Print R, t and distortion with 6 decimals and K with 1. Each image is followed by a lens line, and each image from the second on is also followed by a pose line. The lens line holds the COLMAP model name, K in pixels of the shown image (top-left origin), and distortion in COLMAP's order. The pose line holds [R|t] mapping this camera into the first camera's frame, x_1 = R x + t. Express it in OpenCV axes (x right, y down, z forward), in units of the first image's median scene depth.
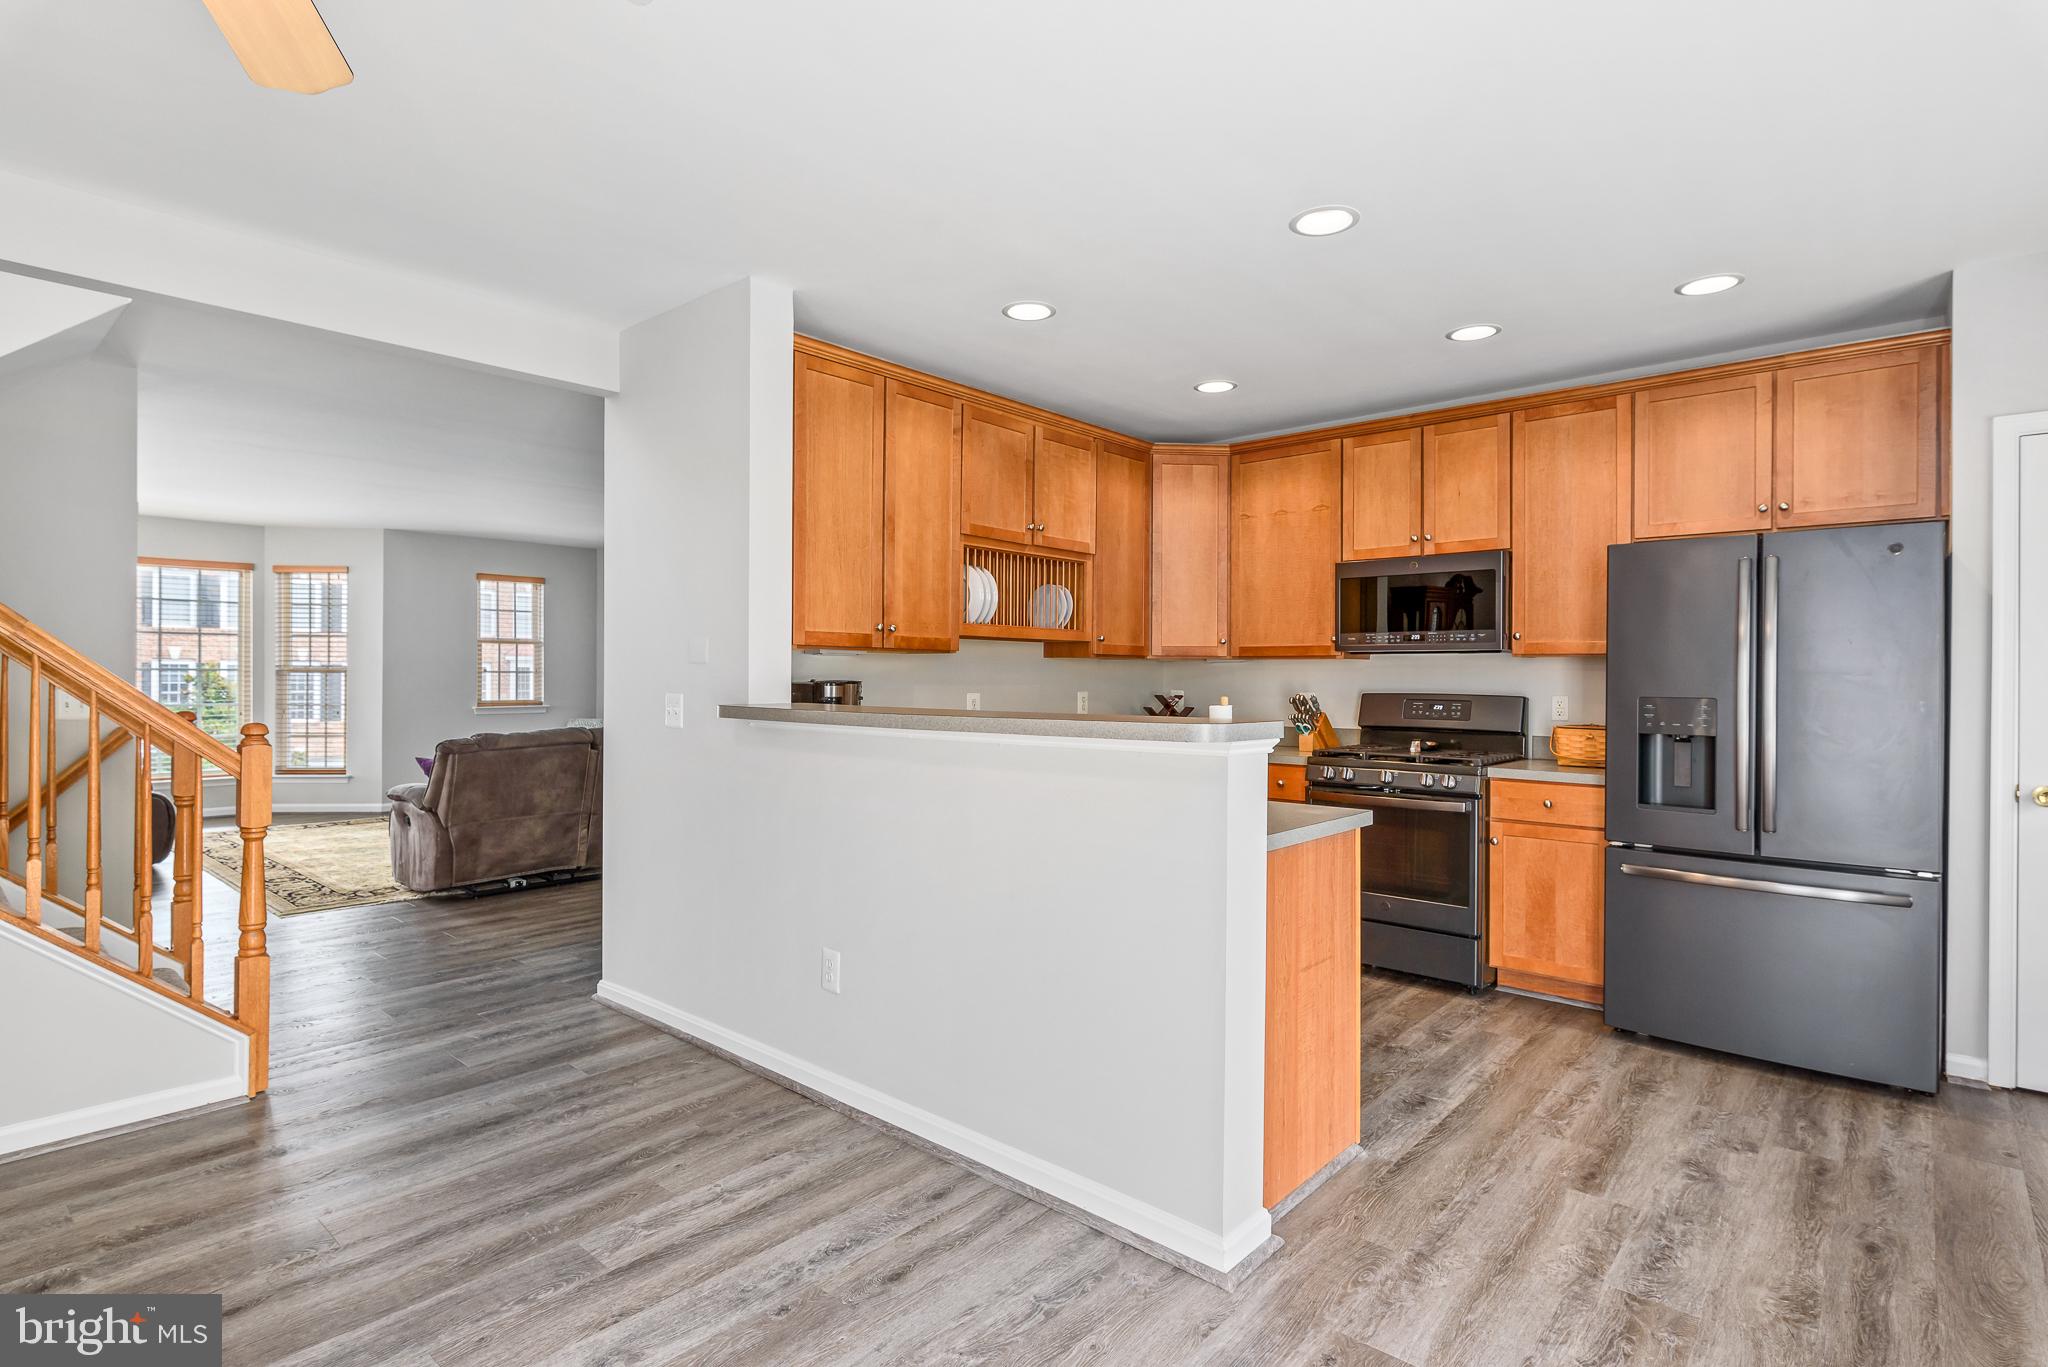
lens RADIAL K [[1030.5, 0, 1021.7], [0, 1030.5, 675.6], [0, 0, 1]] dist [-0.004308, 0.004527]
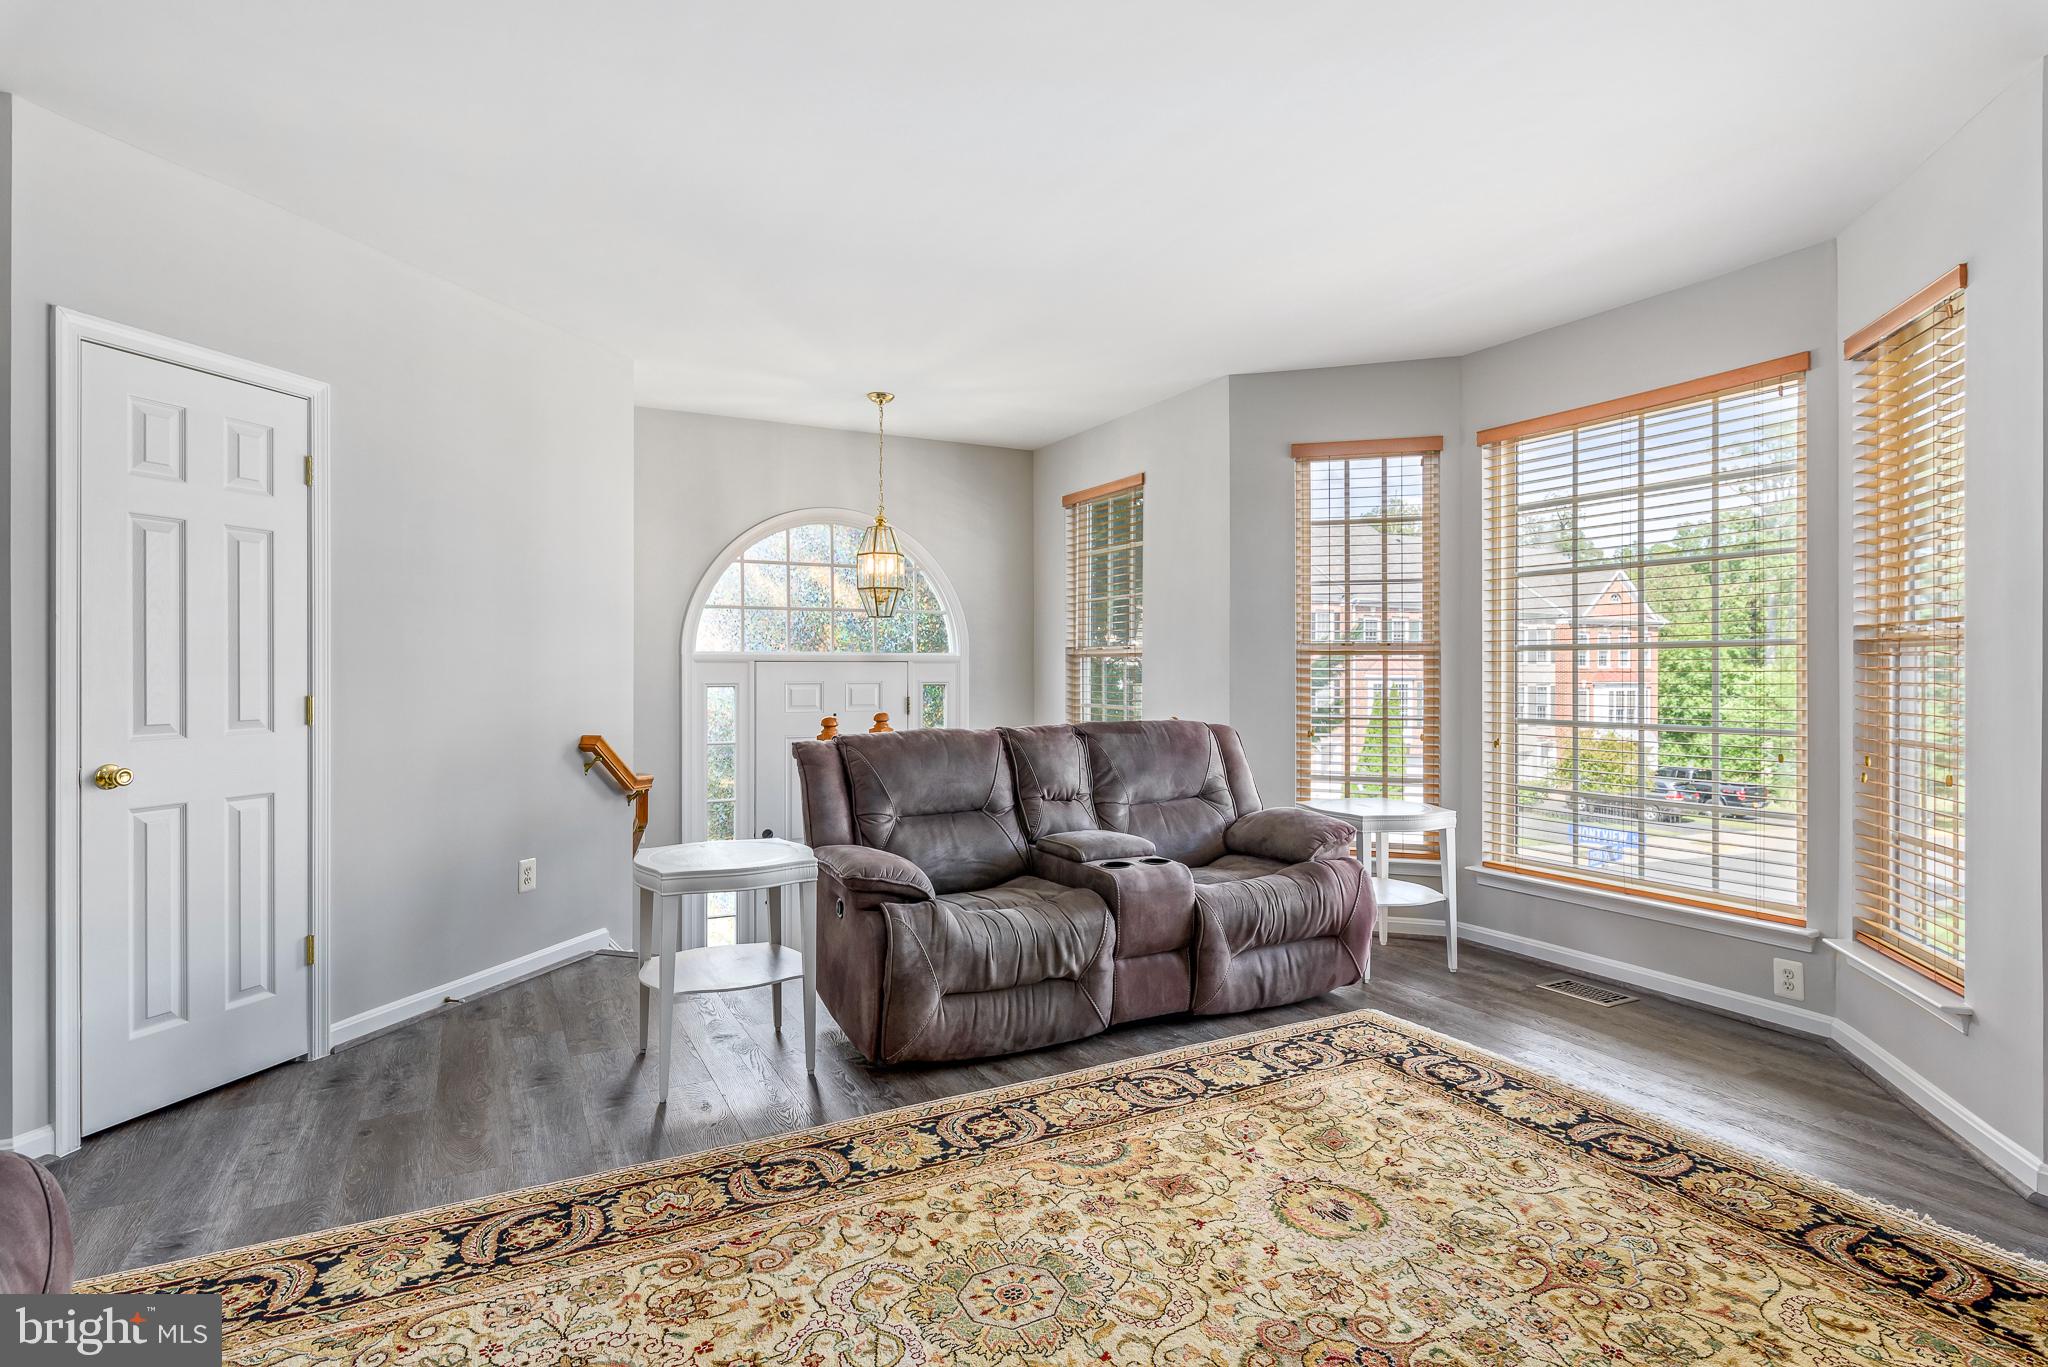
lens RADIAL K [[1030.5, 0, 1027.6], [0, 1030.5, 673.2], [0, 0, 1]] dist [-0.004308, 0.004527]
pose [[-0.355282, -0.007531, -0.934729, -0.607506], [-0.002165, 0.999971, -0.007234, 0.017461], [0.934757, -0.000547, -0.355288, 1.655182]]
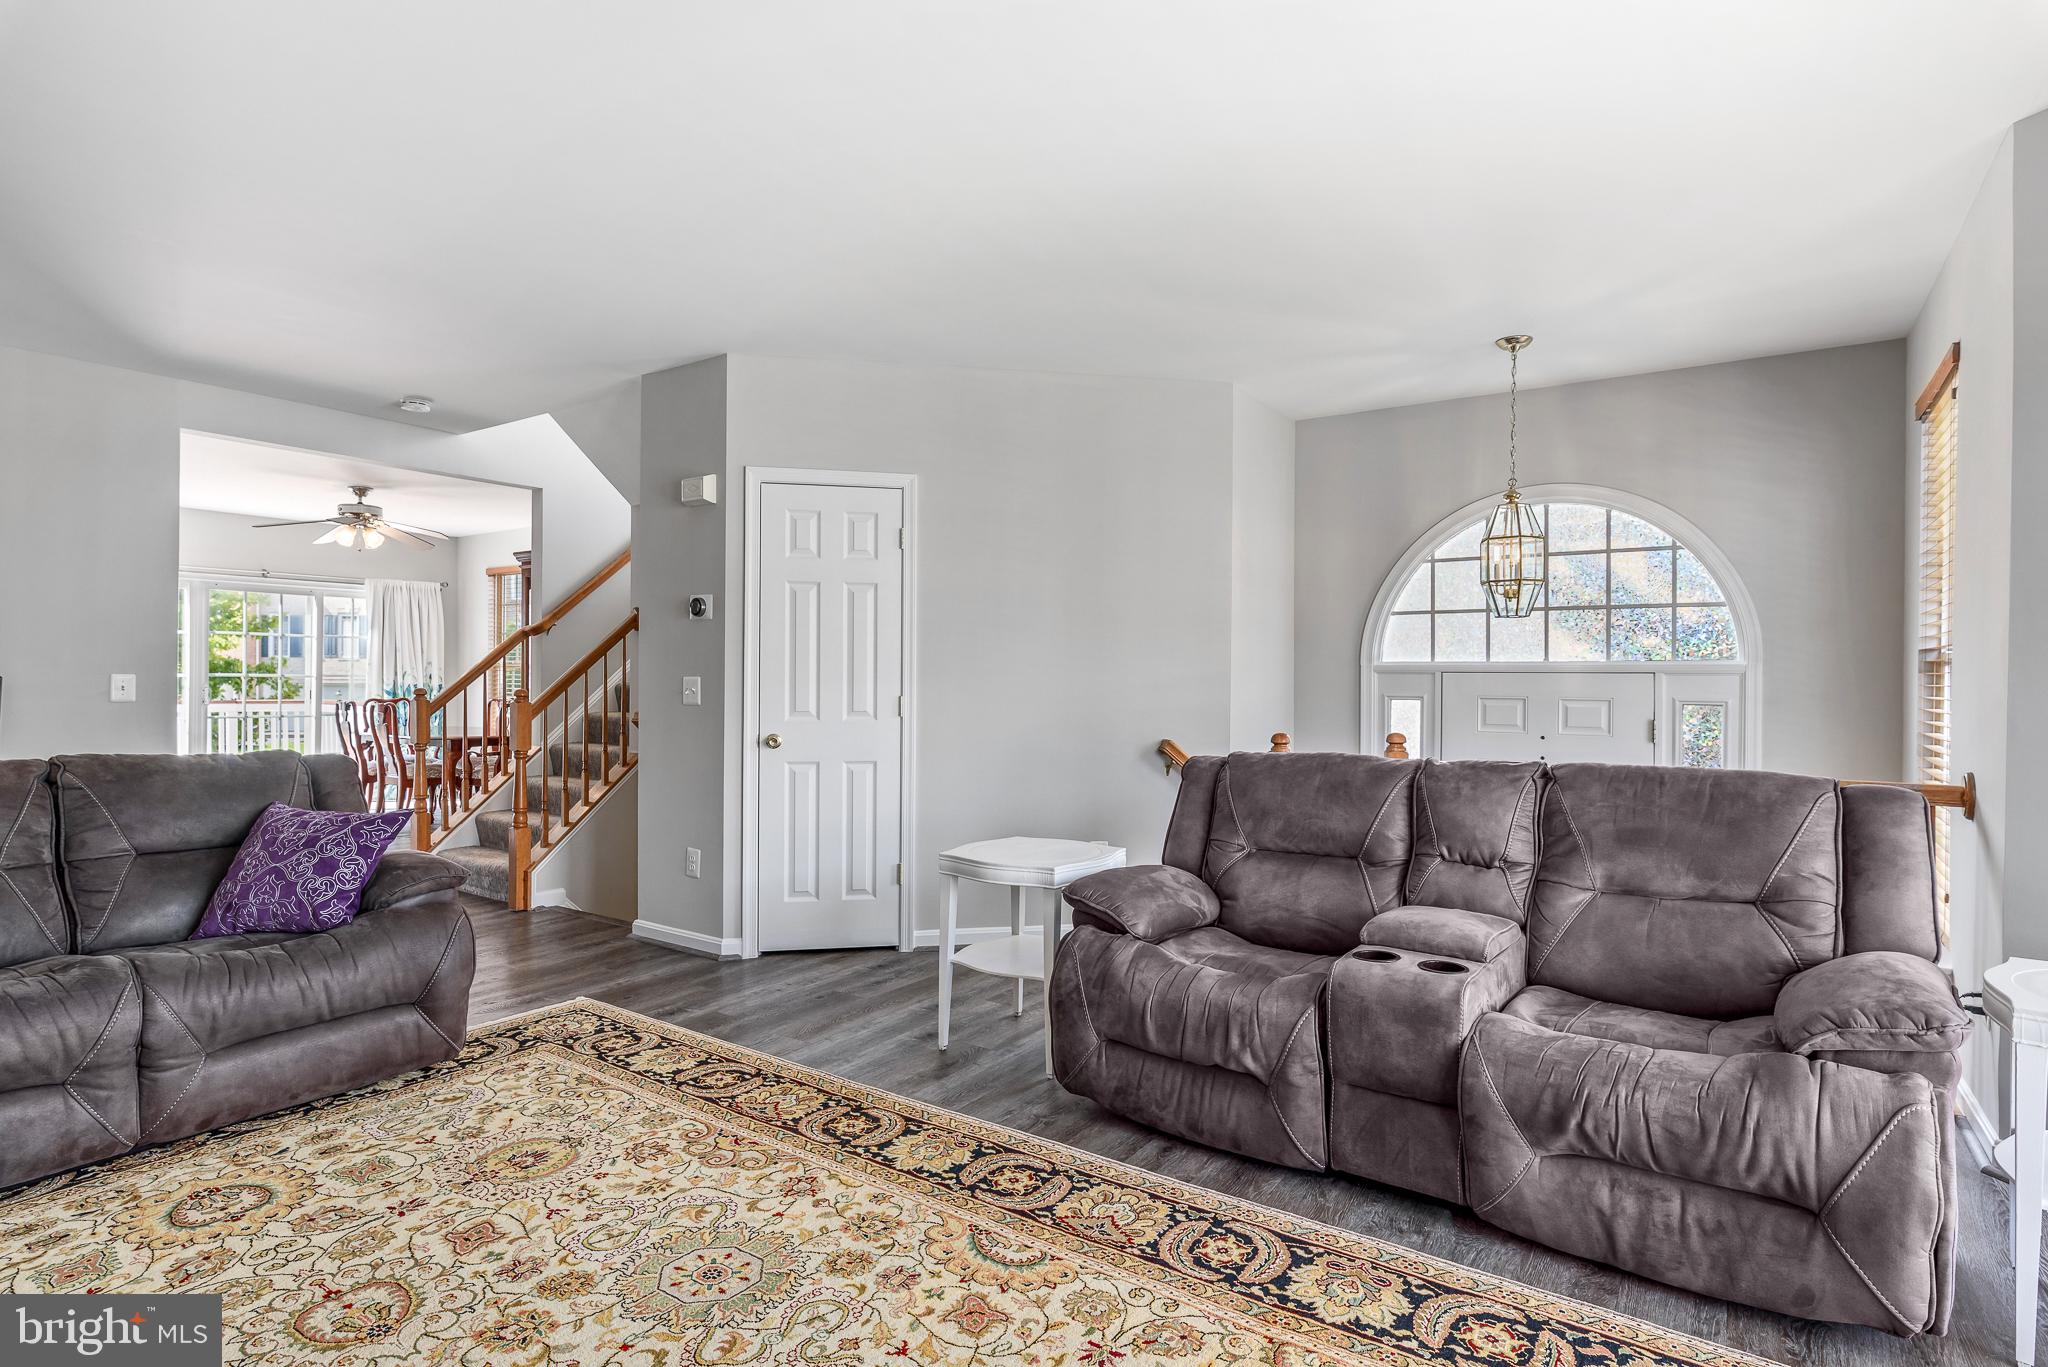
lens RADIAL K [[1030.5, 0, 1029.6], [0, 1030.5, 683.1], [0, 0, 1]] dist [-0.004308, 0.004527]
pose [[-0.991974, -0.015800, -0.125451, -1.035135], [-0.016430, 0.999857, 0.003984, 0.010212], [0.125370, 0.006013, -0.992092, 1.929096]]
